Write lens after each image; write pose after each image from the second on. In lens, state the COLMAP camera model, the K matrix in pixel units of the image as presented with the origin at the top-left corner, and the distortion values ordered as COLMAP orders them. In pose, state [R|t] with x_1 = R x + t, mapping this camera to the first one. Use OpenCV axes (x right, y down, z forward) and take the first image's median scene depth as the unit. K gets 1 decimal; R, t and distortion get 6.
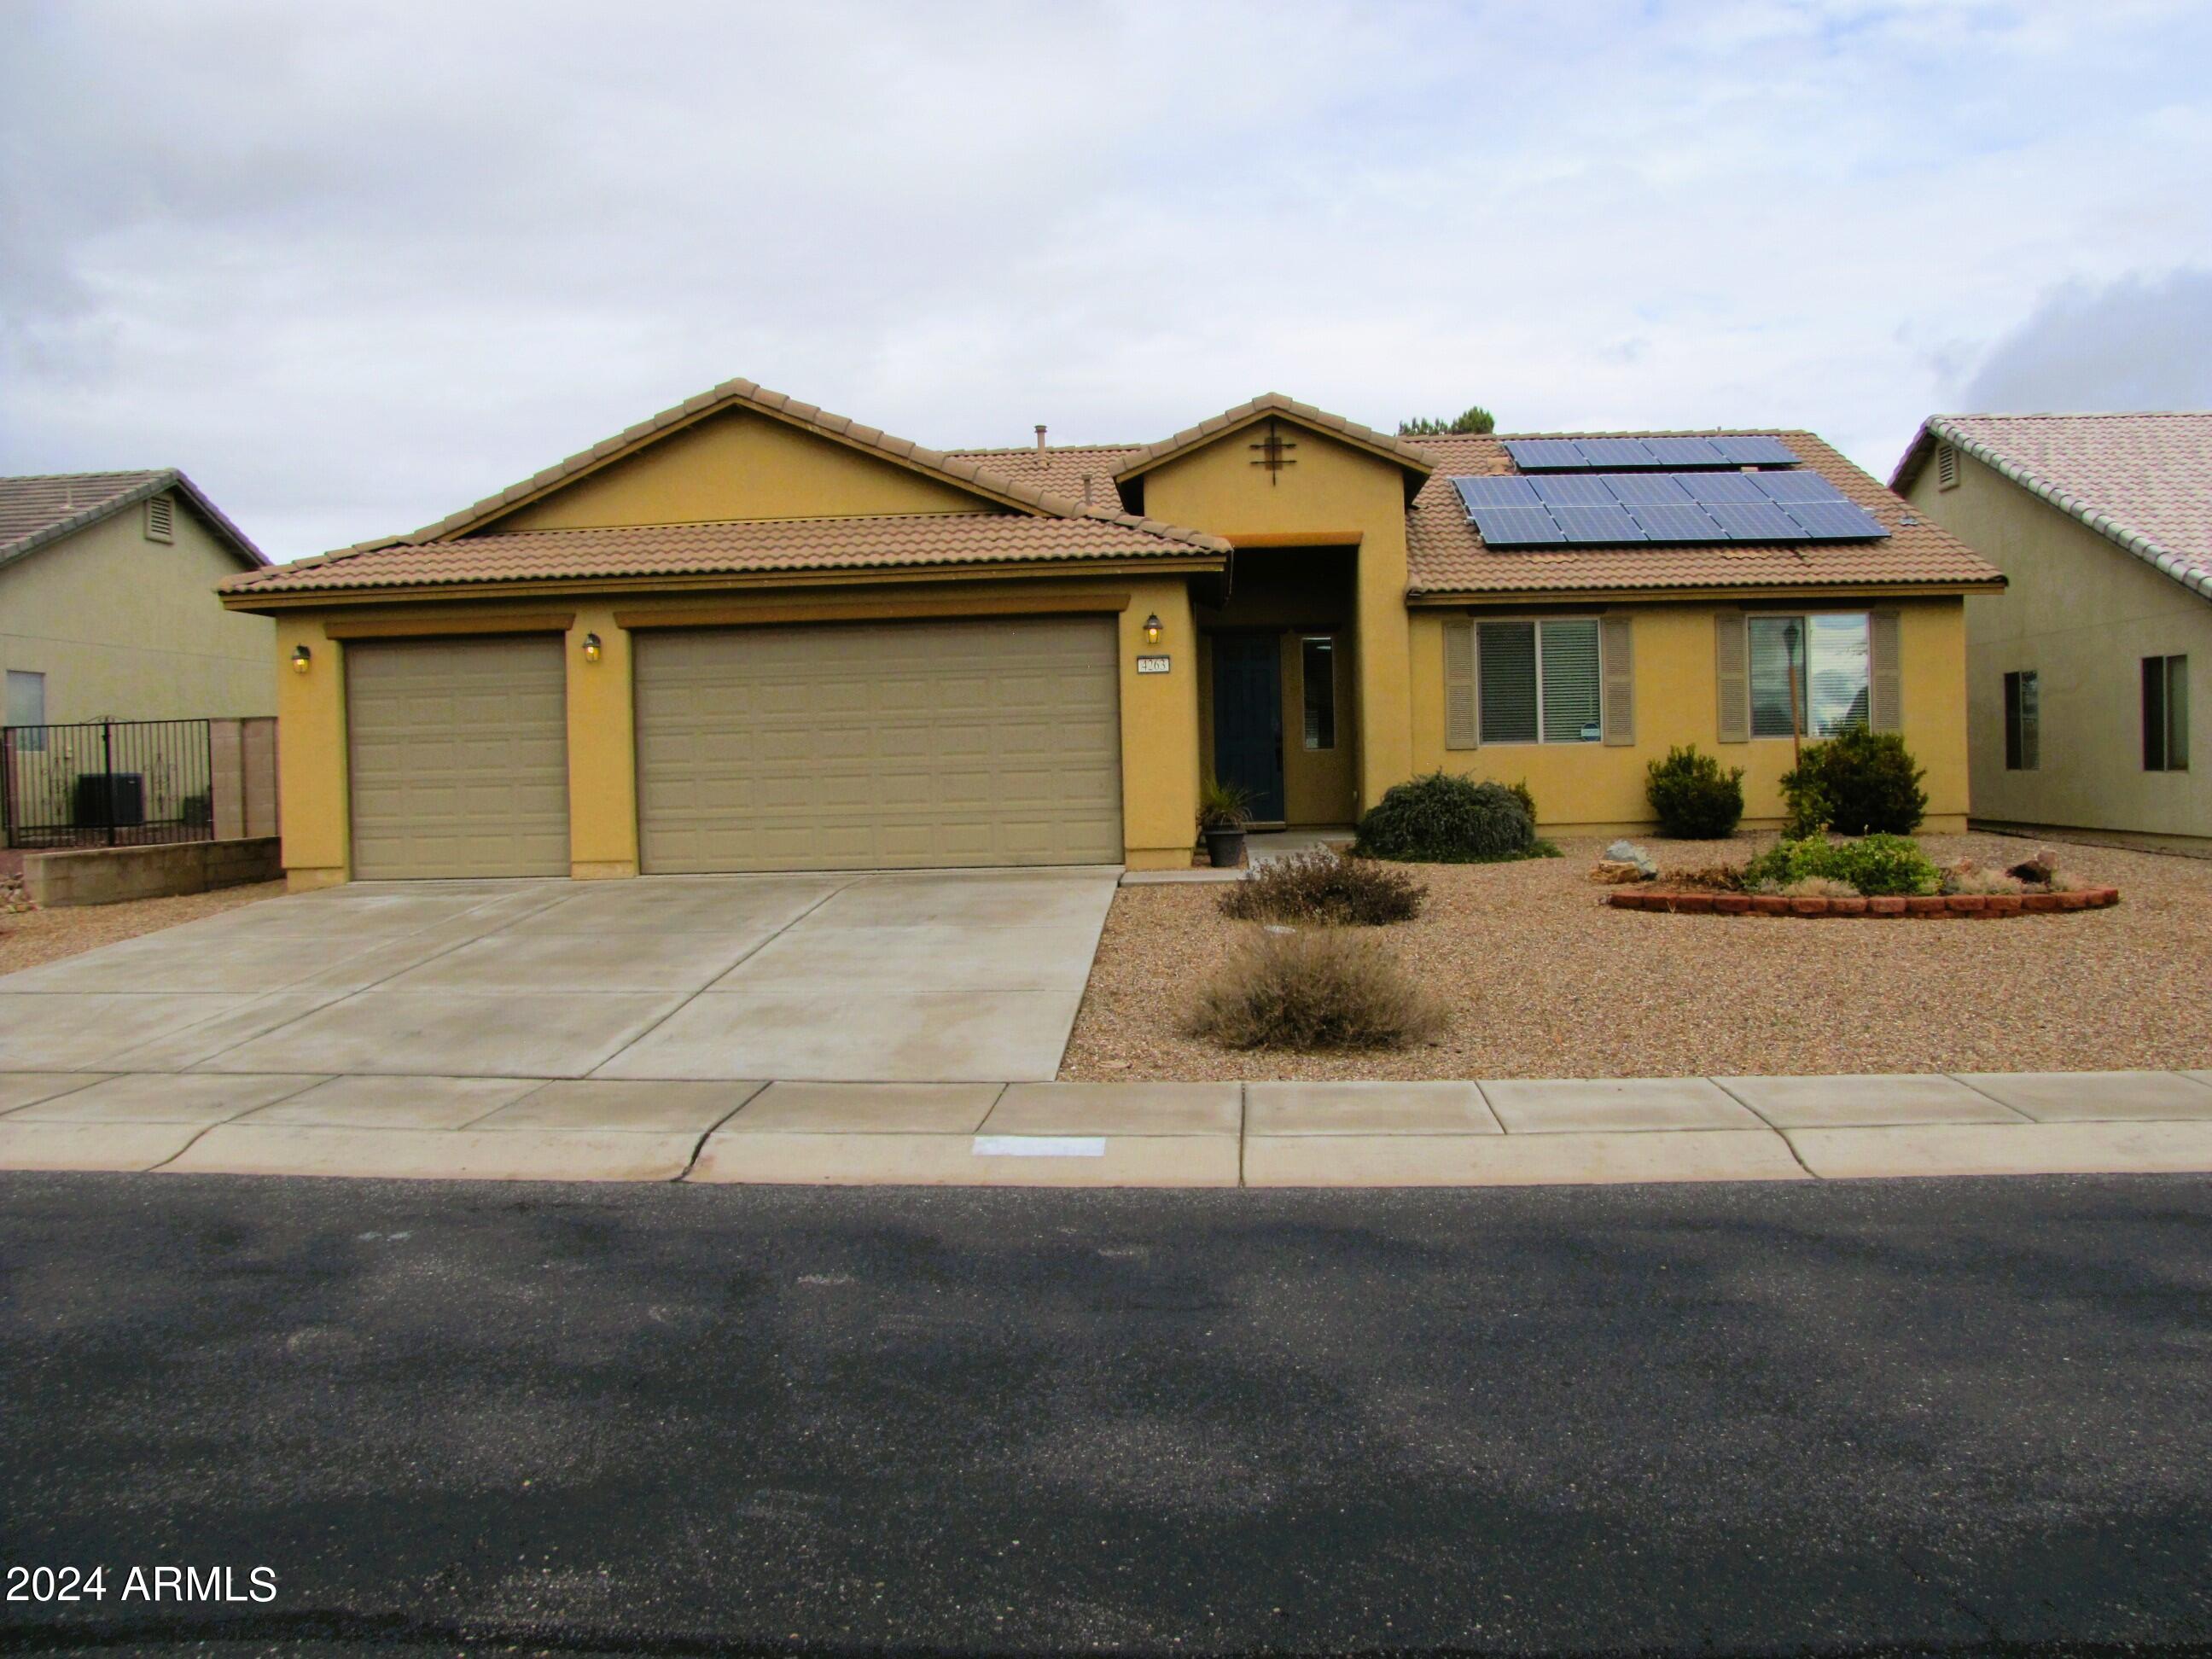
lens RADIAL K [[1807.9, 0, 1121.5], [0, 1807.9, 830.9], [0, 0, 1]] dist [-0.103932, 0.034703]
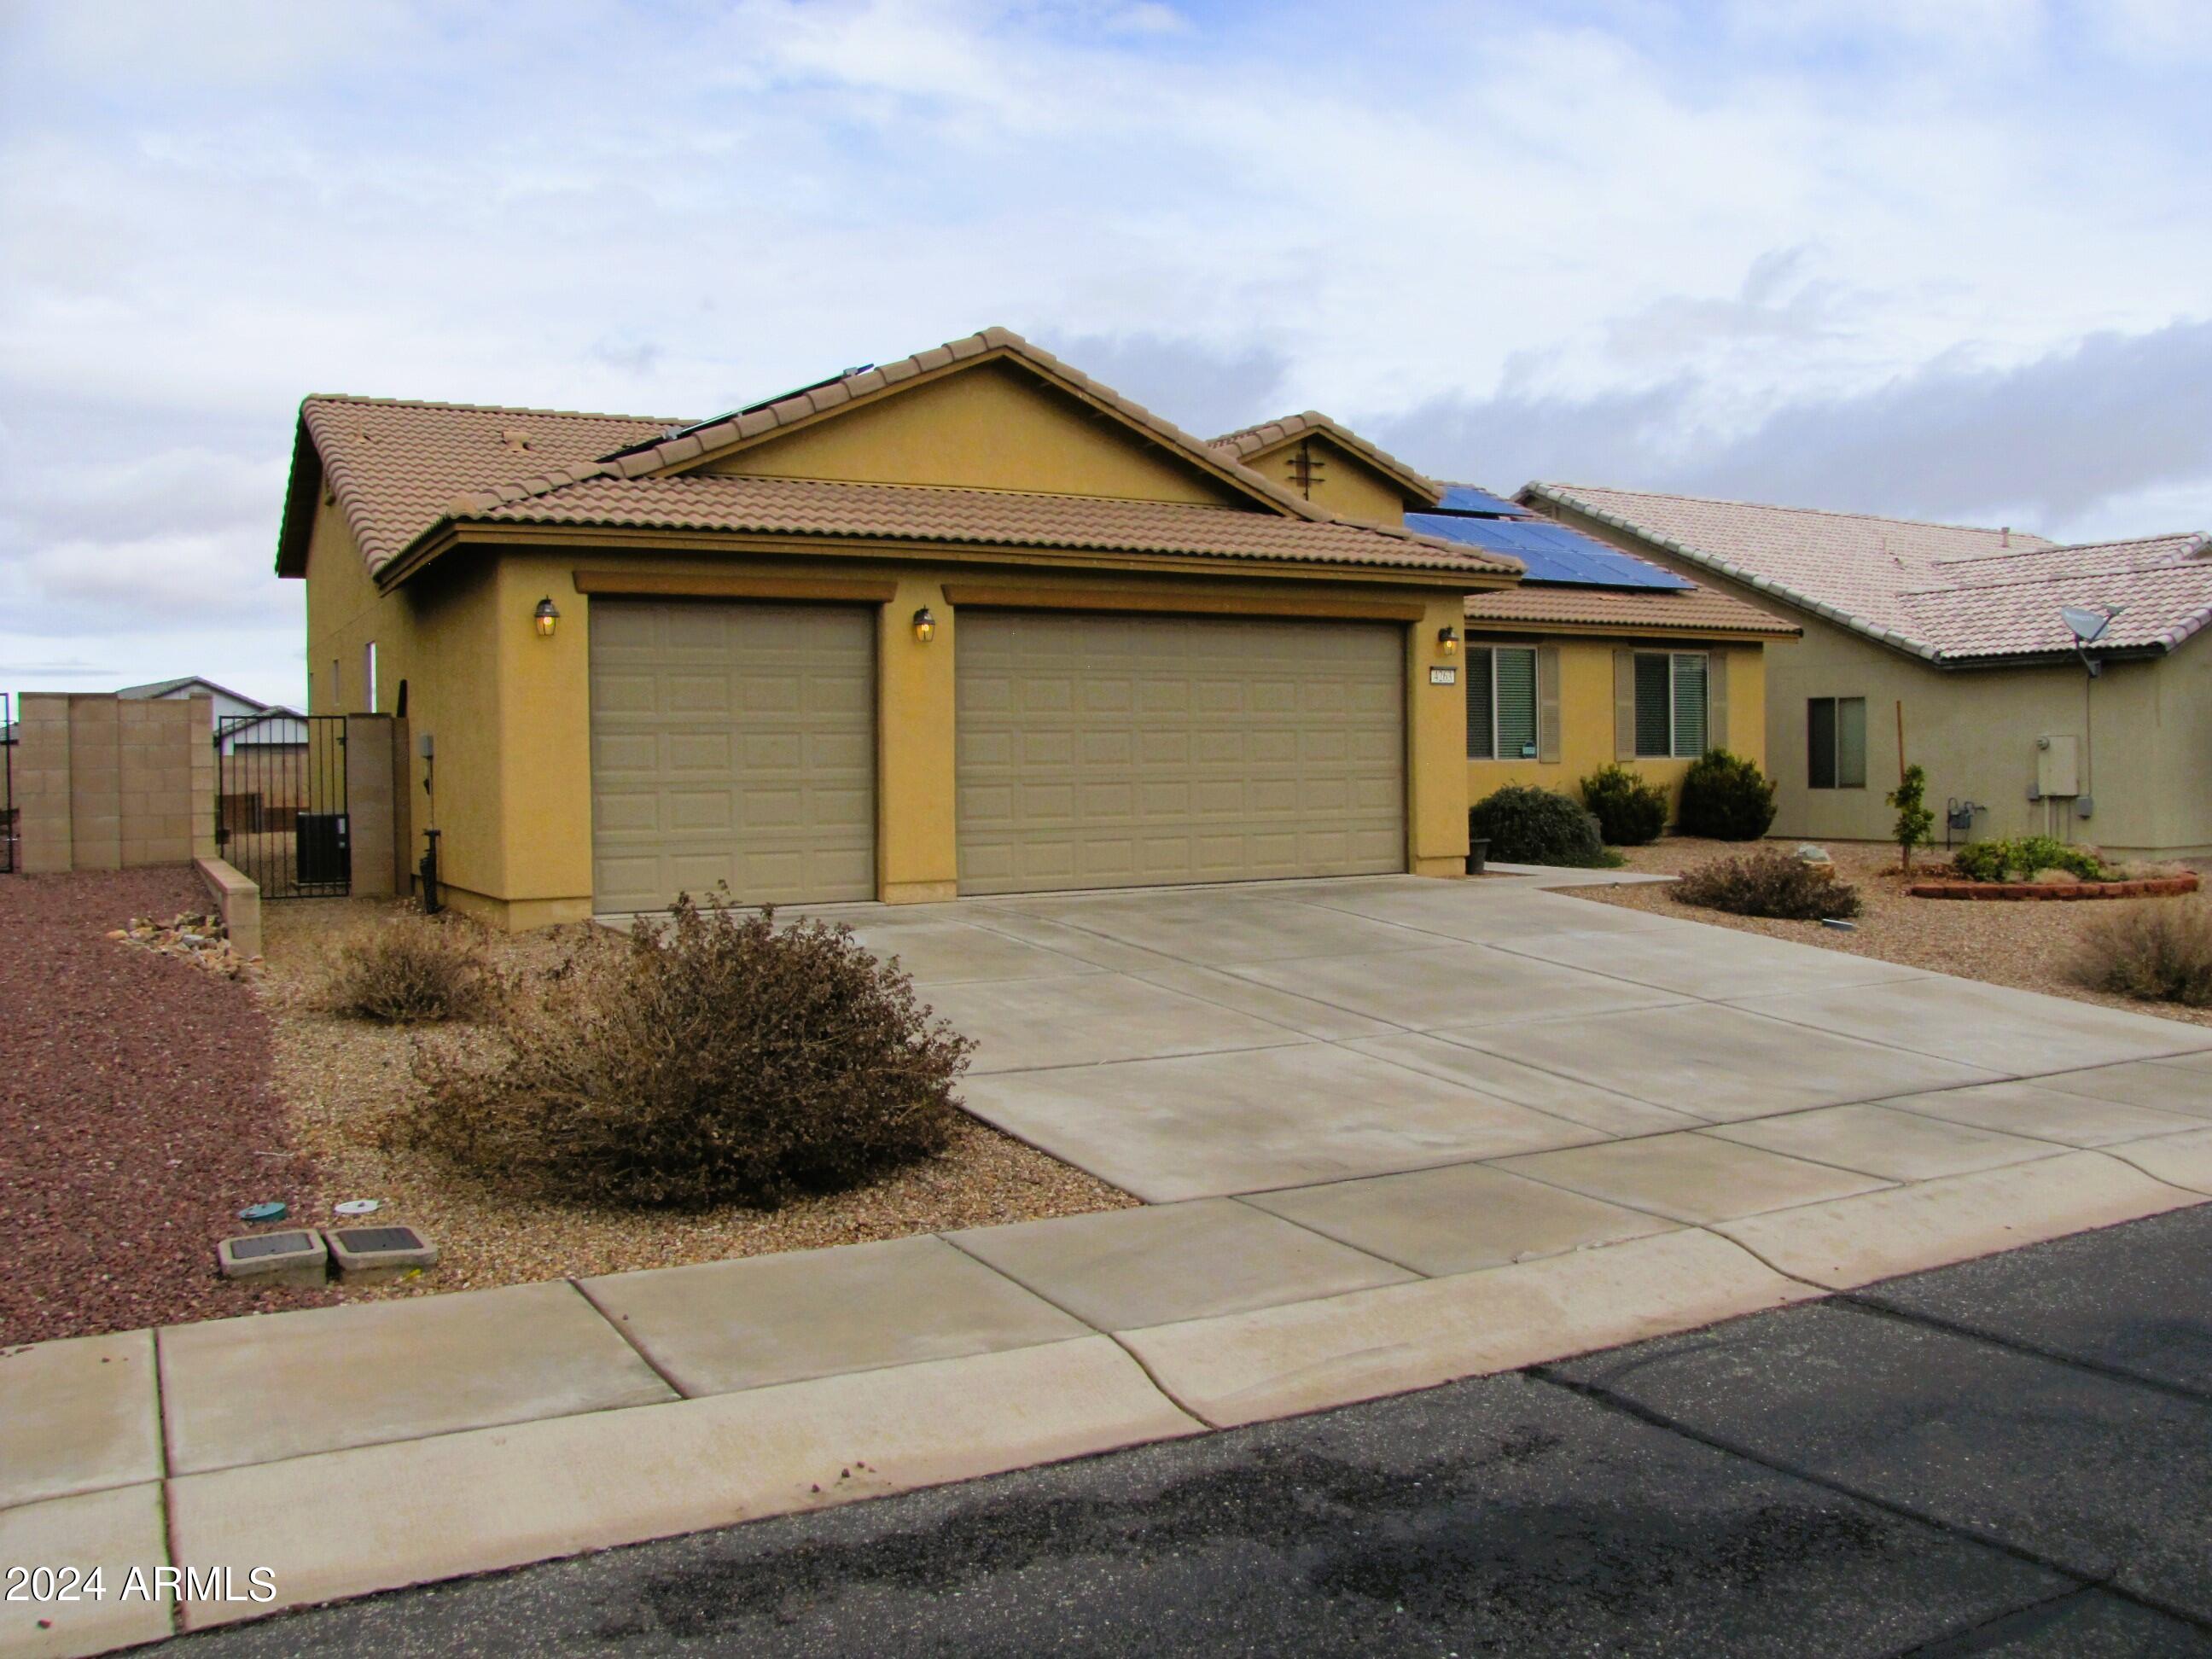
lens RADIAL K [[1807.9, 0, 1109.5], [0, 1807.9, 819.1], [0, 0, 1]] dist [-0.103932, 0.034703]
pose [[0.844496, -0.001836, 0.535558, -0.657414], [0.011552, 0.999824, -0.014788, 0.001422], [-0.535437, 0.018676, 0.844369, 0.240237]]
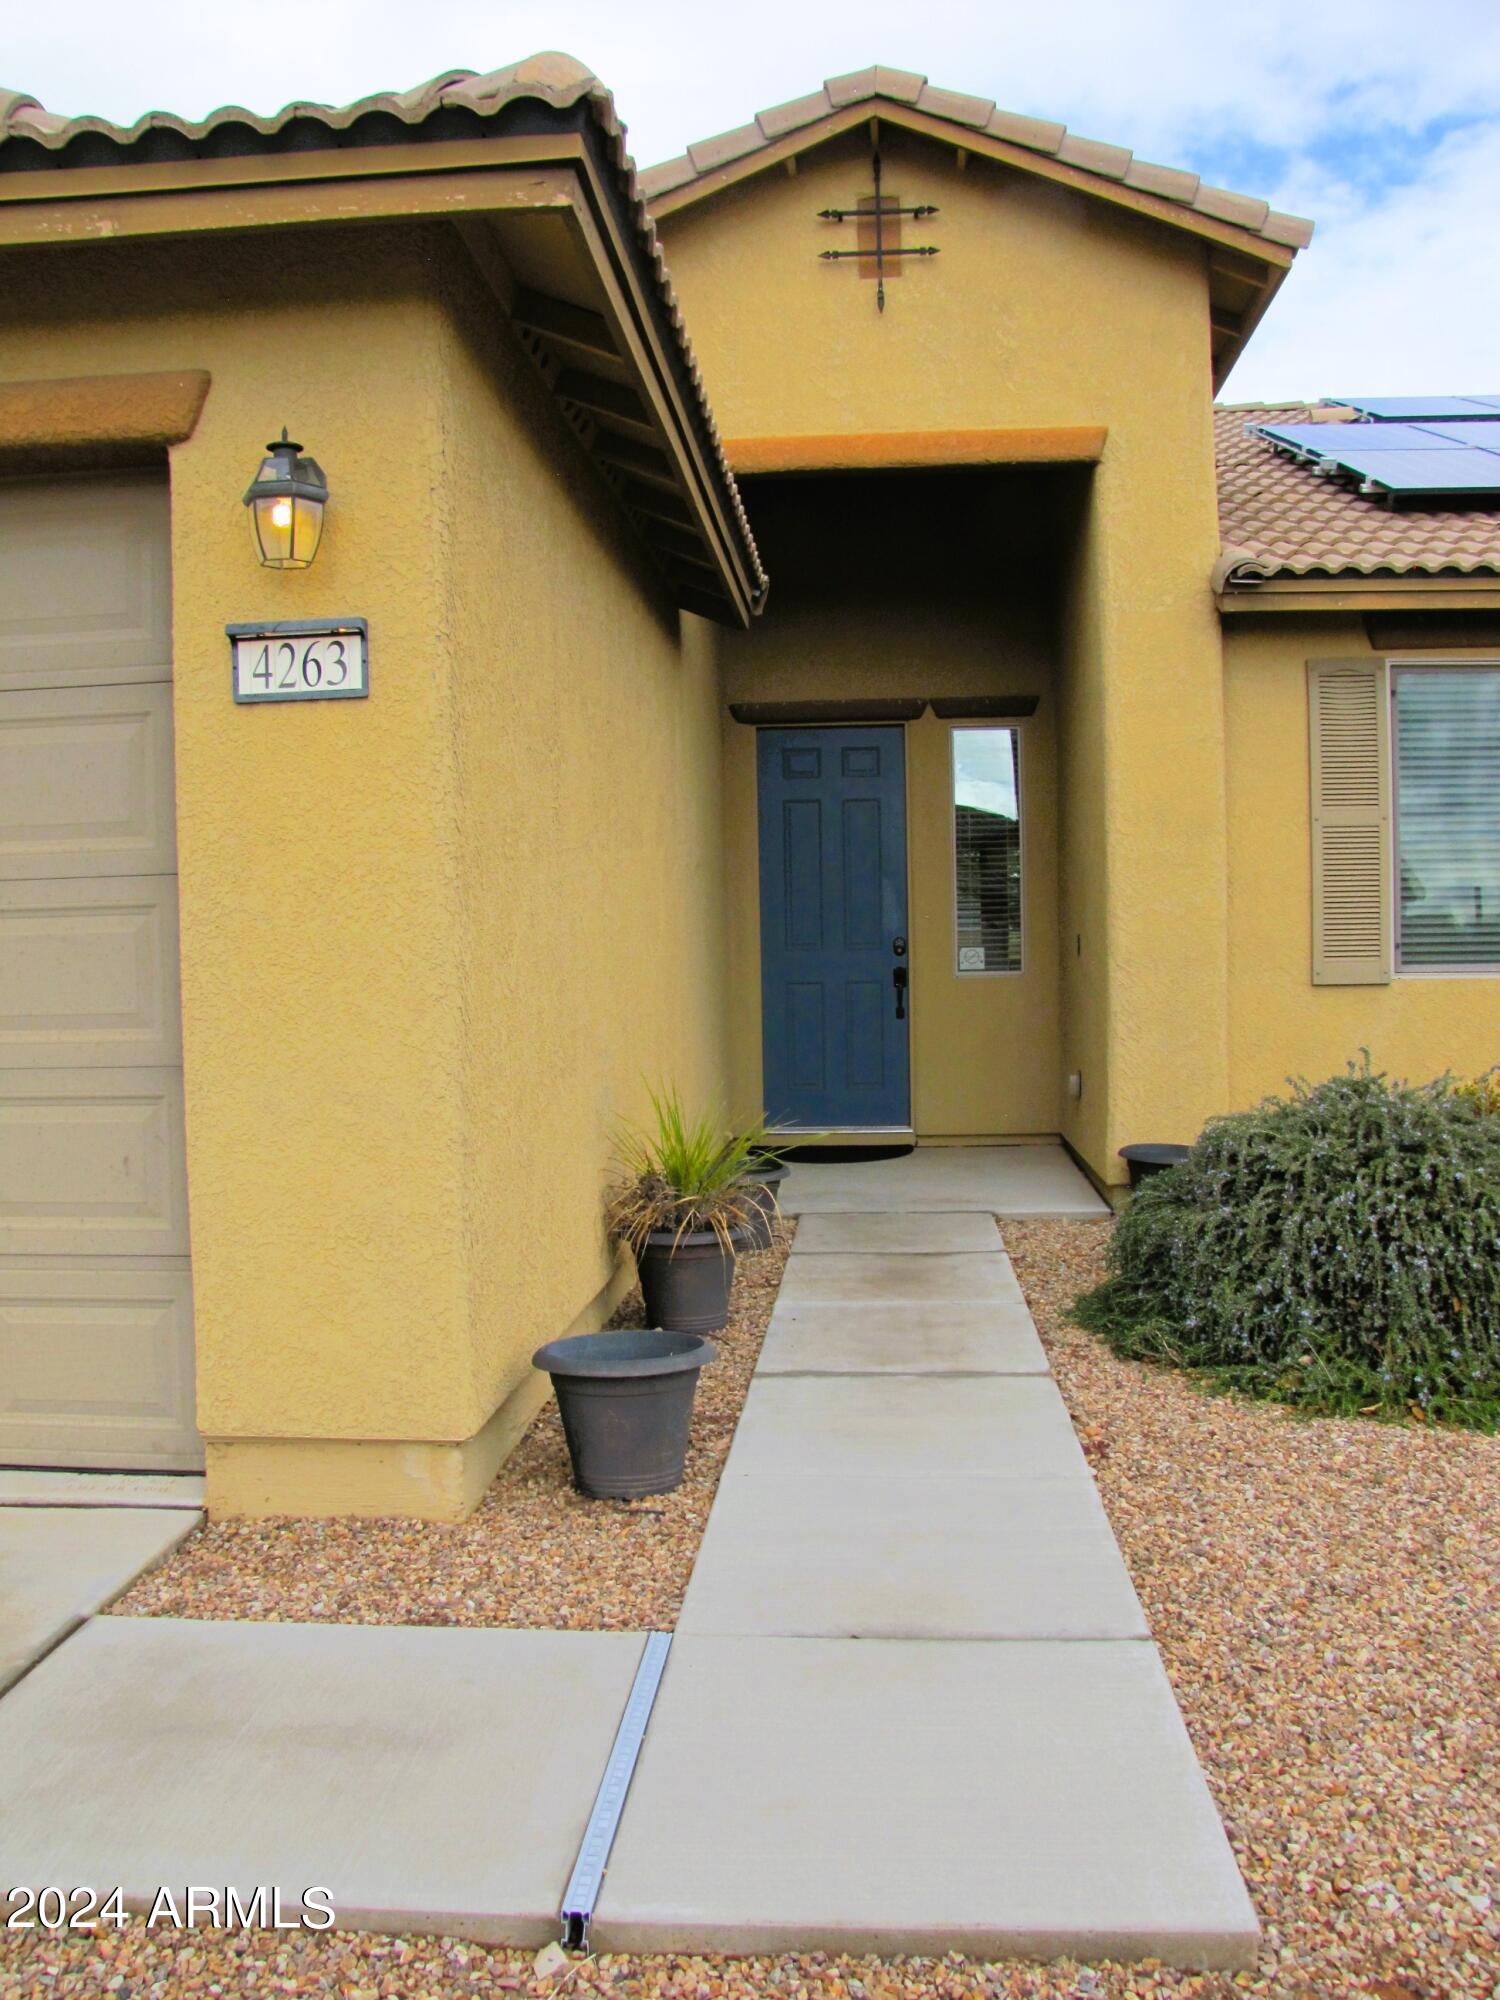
lens RADIAL K [[1634.7, 0, 764.6], [0, 1634.7, 1011.6], [0, 0, 1]] dist [-0.103932, 0.034703]
pose [[0.999810, 0.007305, -0.018091, 0.079336], [-0.007285, 0.999973, 0.001194, -0.046394], [0.018099, -0.001062, 0.999836, 0.769469]]
